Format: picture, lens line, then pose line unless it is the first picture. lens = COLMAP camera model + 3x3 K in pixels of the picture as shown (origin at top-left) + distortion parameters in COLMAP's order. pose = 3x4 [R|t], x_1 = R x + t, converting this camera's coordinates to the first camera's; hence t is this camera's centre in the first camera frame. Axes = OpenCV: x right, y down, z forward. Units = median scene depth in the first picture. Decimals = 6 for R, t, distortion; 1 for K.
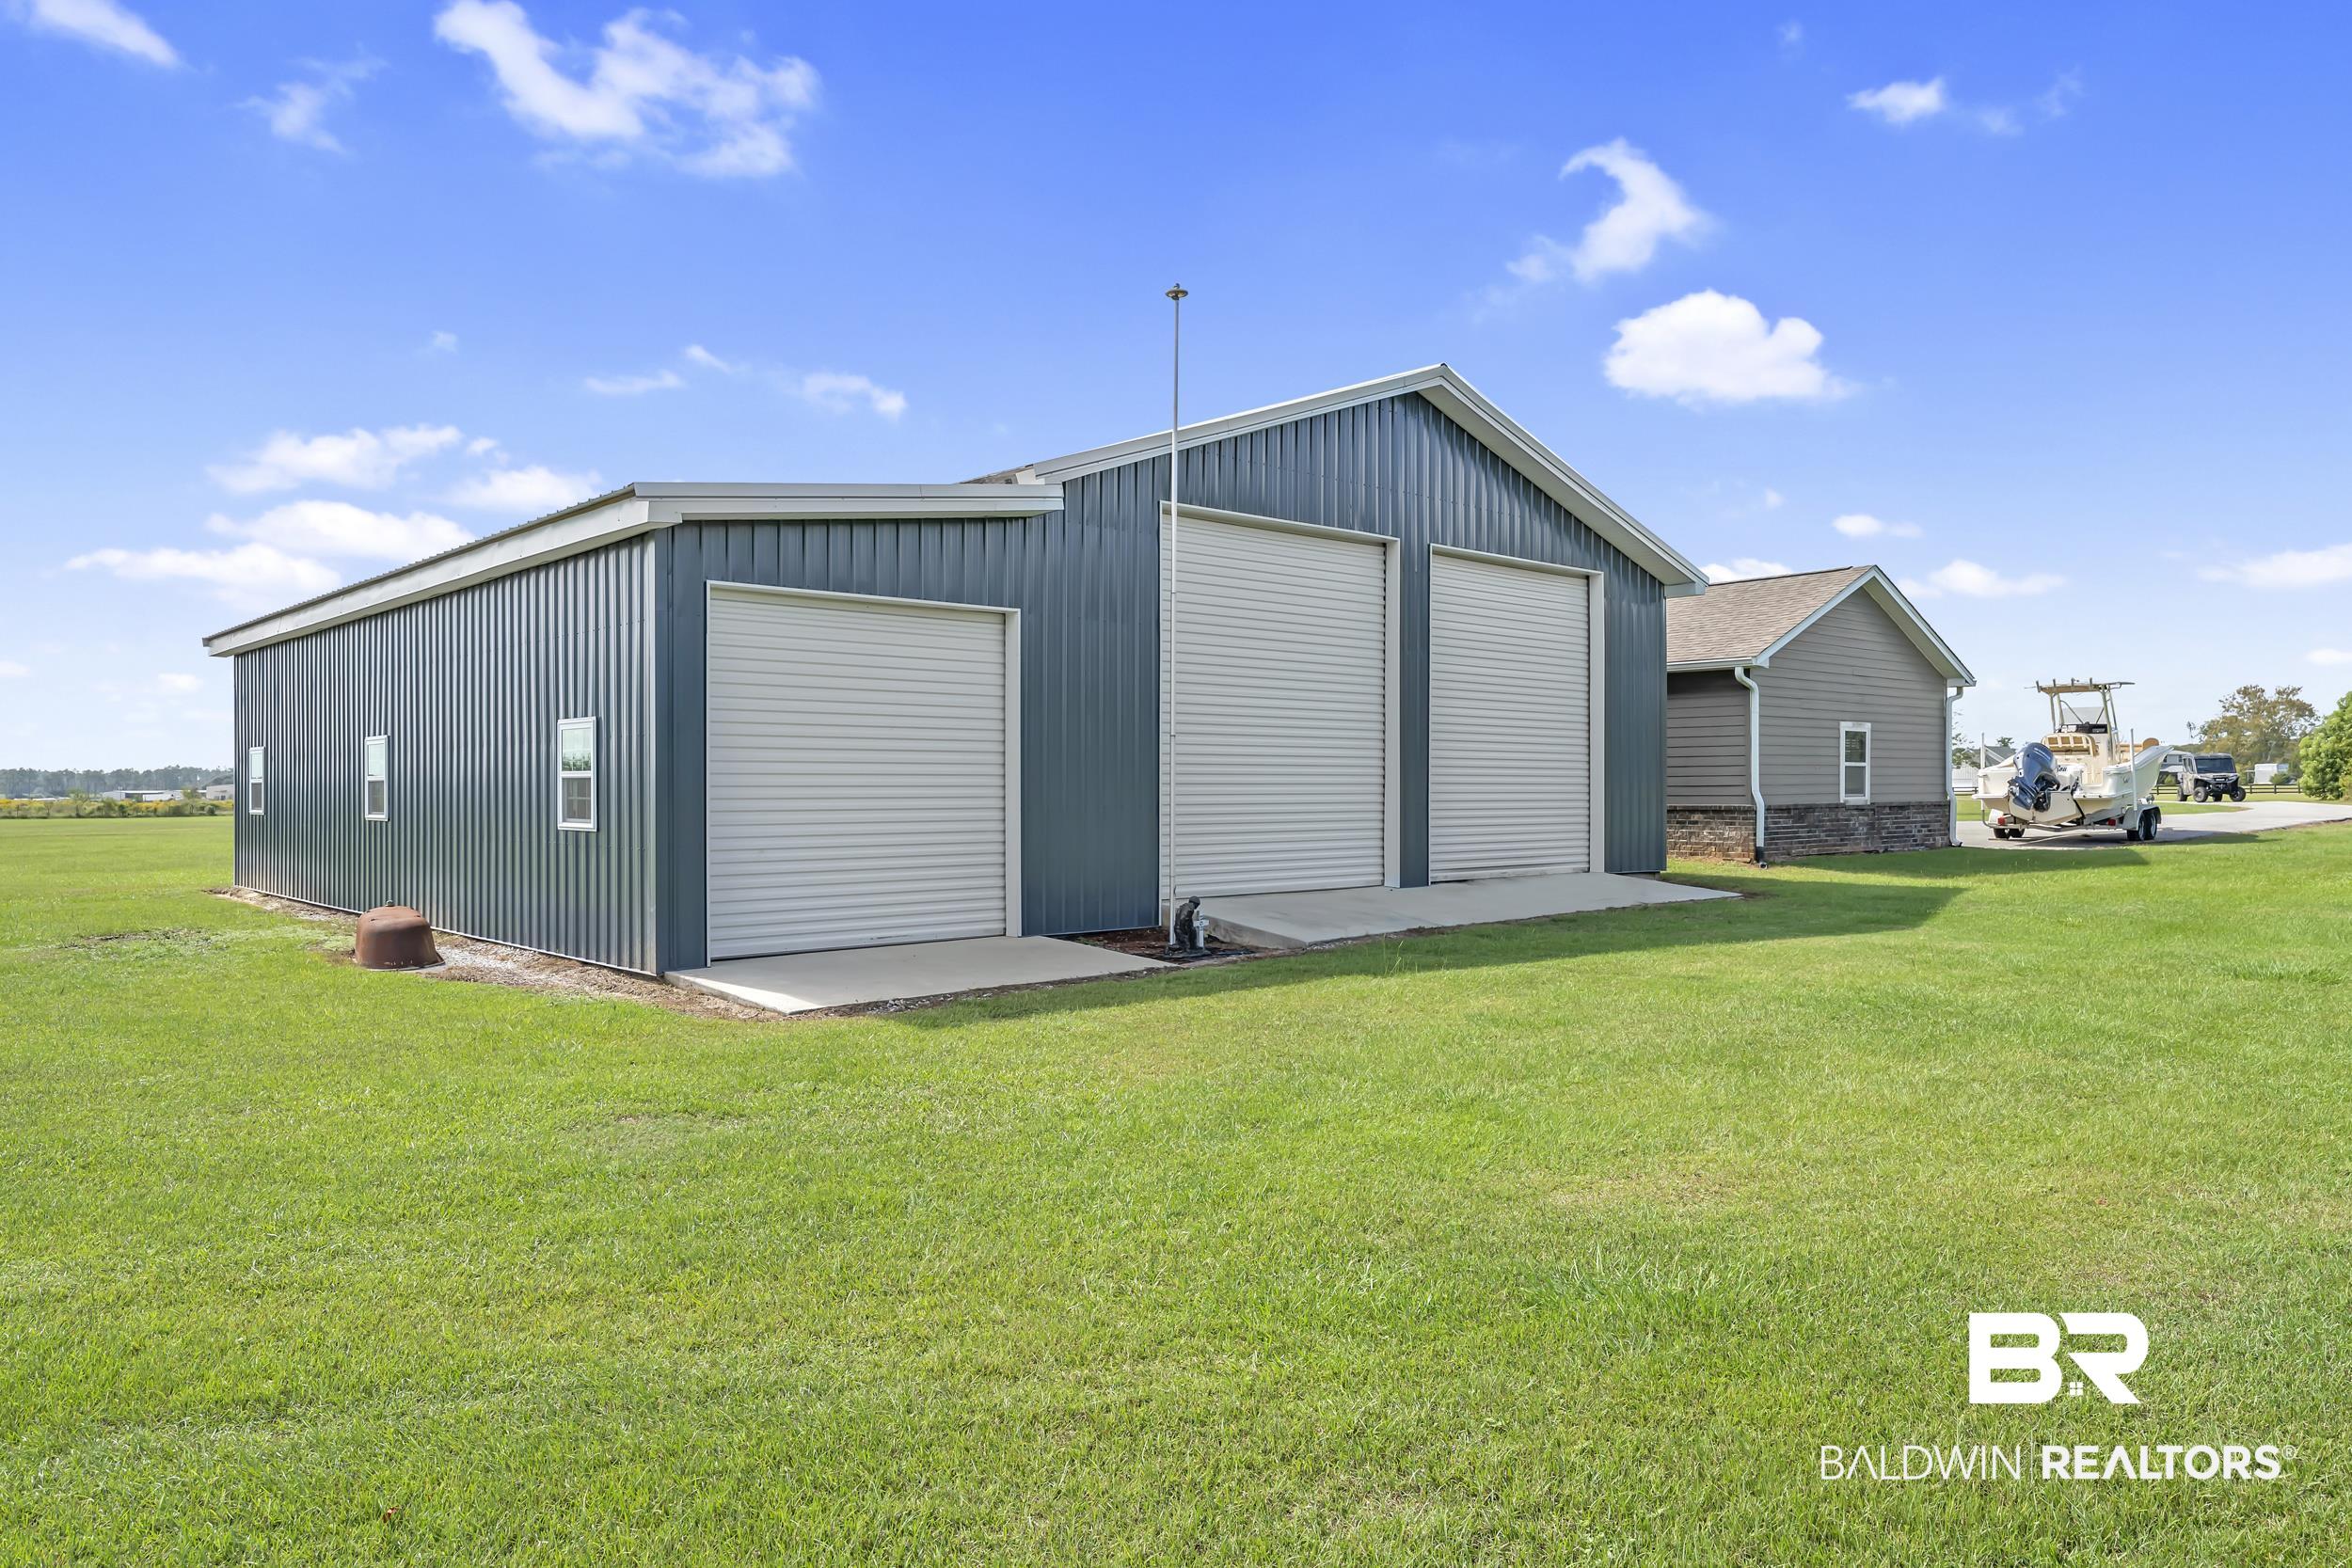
lens RADIAL K [[1547.3, 0, 1176.0], [0, 1547.3, 784.0], [0, 0, 1]] dist [-0.004650, -0.001377]
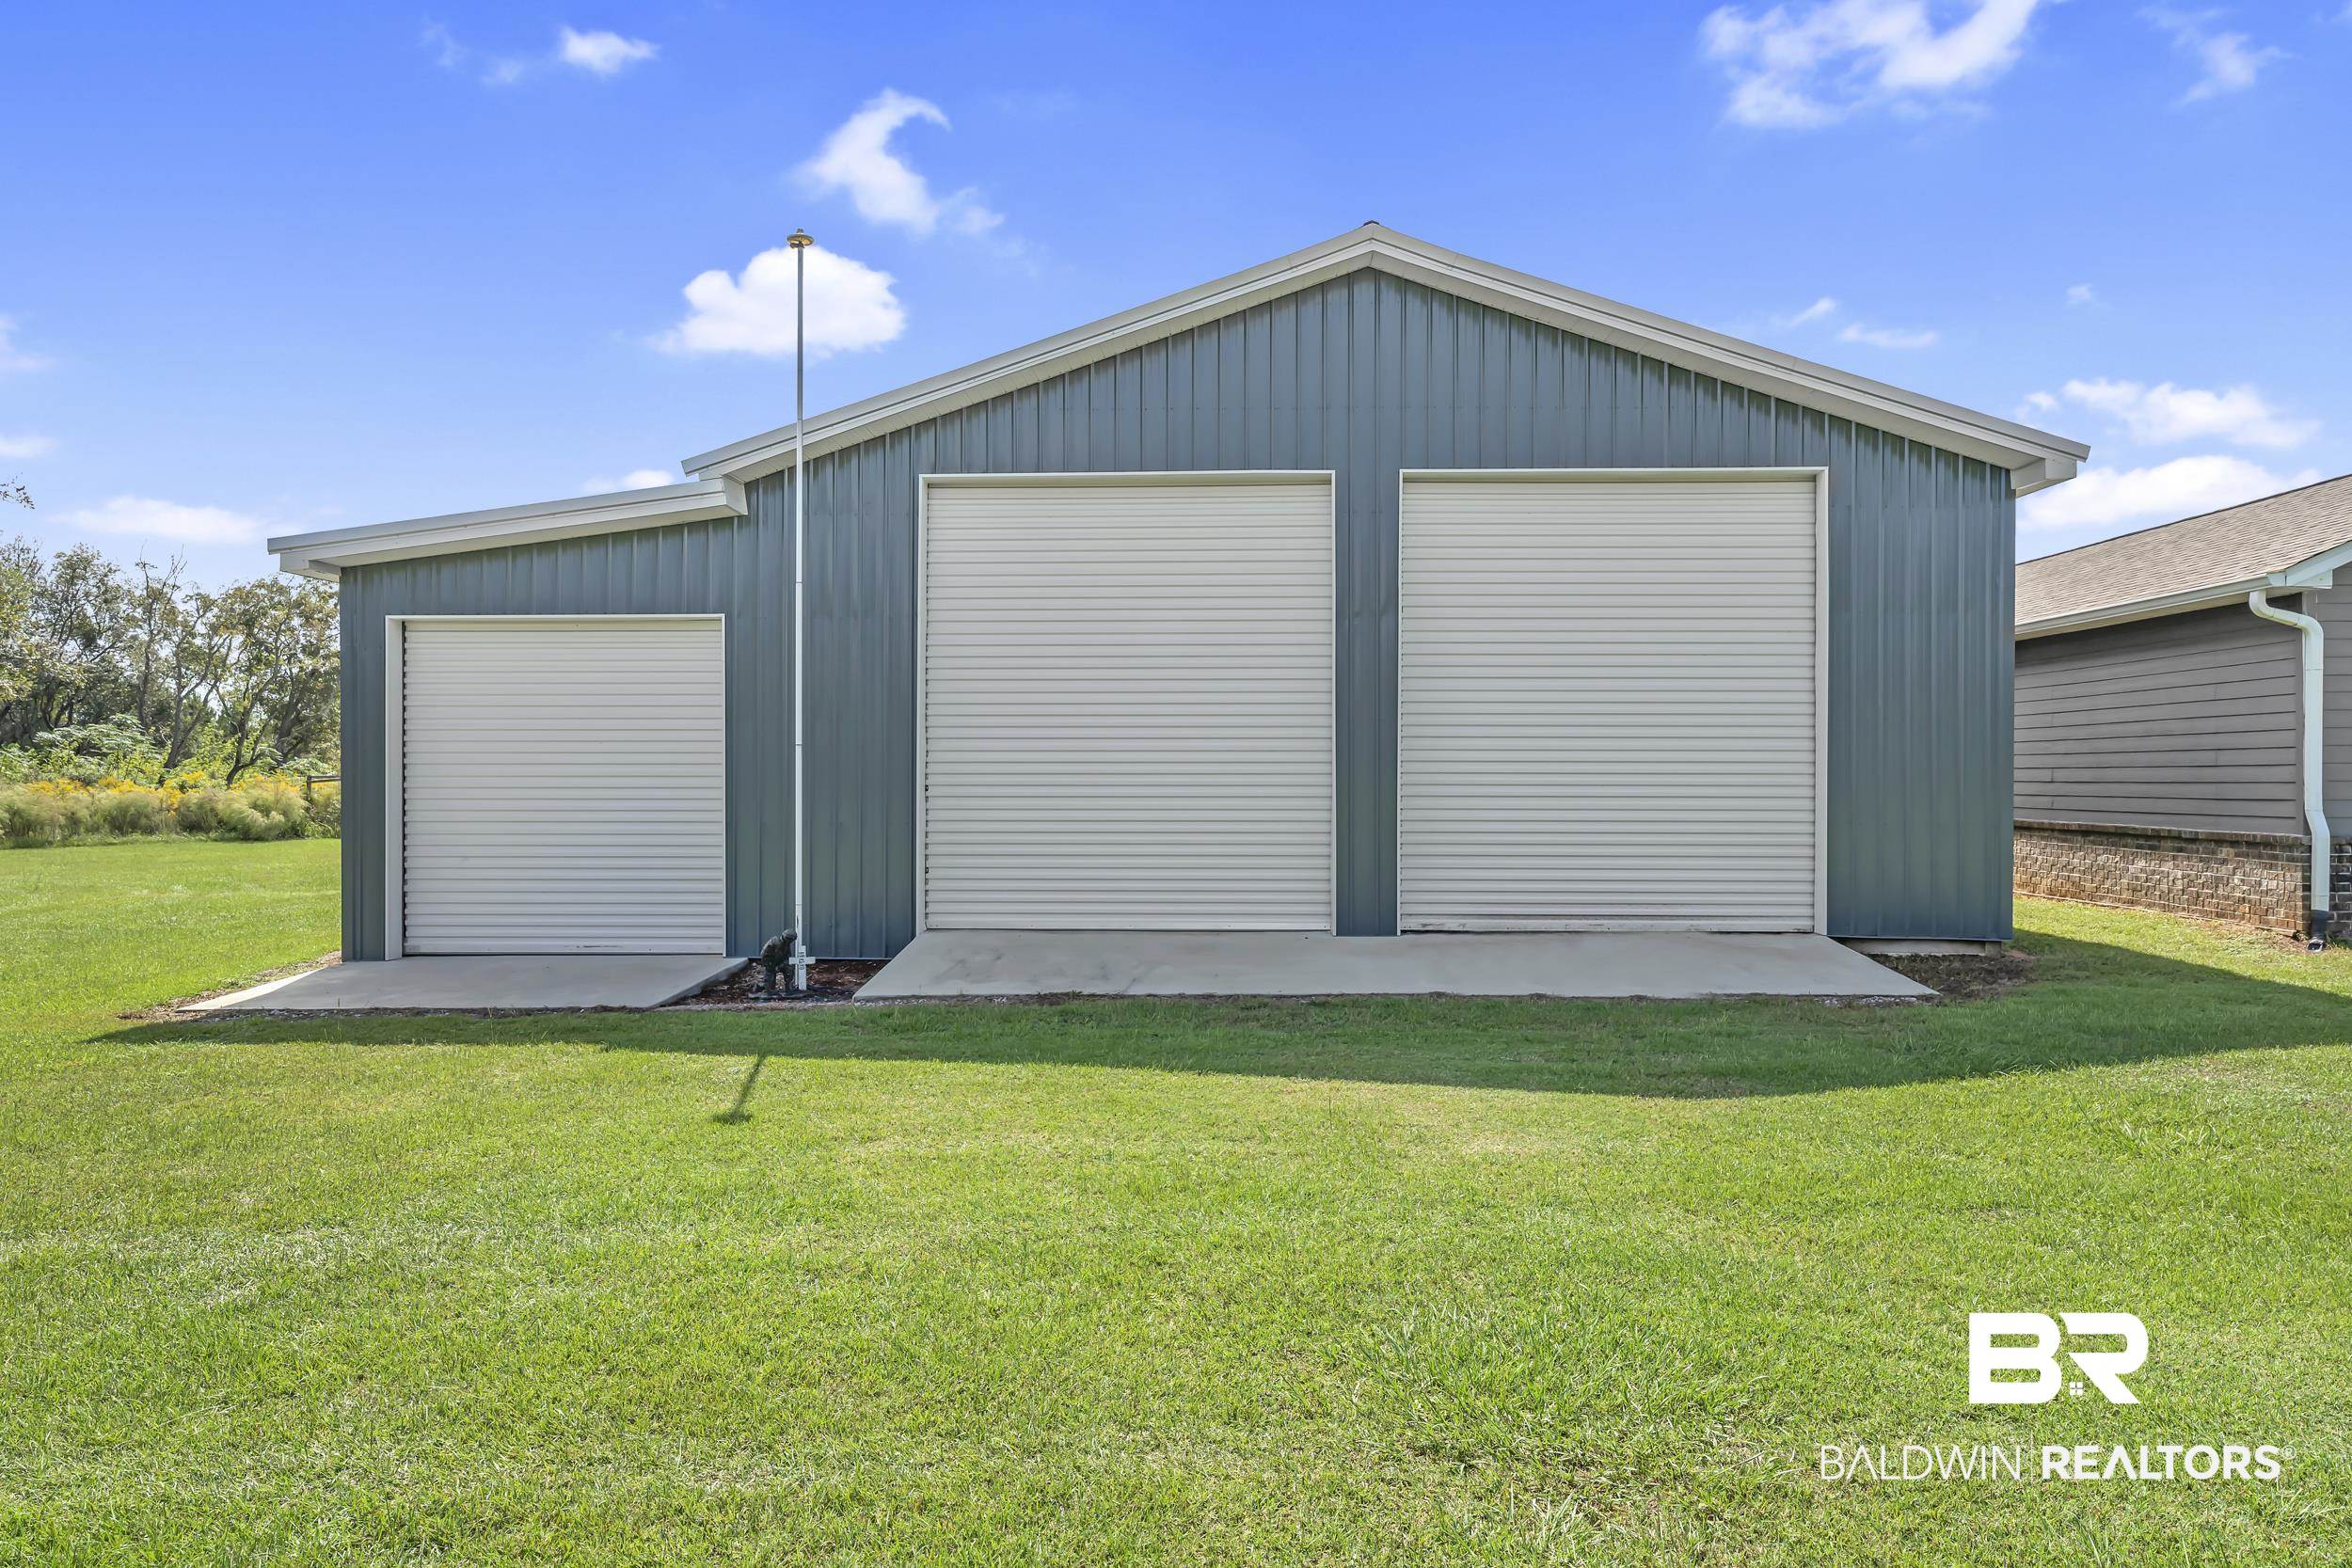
lens RADIAL K [[1547.3, 0, 1176.0], [0, 1547.3, 784.0], [0, 0, 1]] dist [-0.004650, -0.001377]
pose [[0.722779, 0.013140, -0.690954, 0.553381], [0.000168, 0.999816, 0.019189, -0.019313], [0.691079, -0.013986, 0.722644, 0.368989]]
